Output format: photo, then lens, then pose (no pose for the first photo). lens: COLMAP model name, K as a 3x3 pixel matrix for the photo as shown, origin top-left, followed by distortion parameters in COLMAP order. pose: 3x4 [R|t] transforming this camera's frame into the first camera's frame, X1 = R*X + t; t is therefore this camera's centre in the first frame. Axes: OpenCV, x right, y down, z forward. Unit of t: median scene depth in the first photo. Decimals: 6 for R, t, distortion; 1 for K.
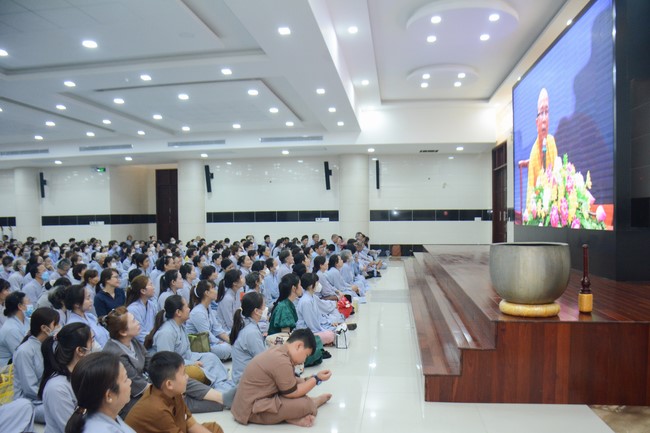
lens RADIAL K [[534.3, 0, 323.8], [0, 534.3, 220.3], [0, 0, 1]] dist [0.011698, -0.000248]
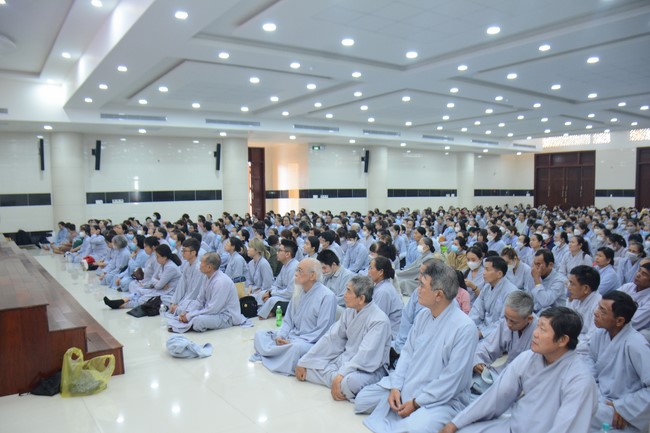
lens RADIAL K [[495.4, 0, 322.9], [0, 495.4, 213.2], [0, 0, 1]] dist [-0.015508, 0.004601]
pose [[0.735223, -0.018524, 0.677572, -0.878788], [0.004888, 0.999745, 0.022028, 0.012439], [-0.677808, -0.012883, 0.735126, 0.199491]]
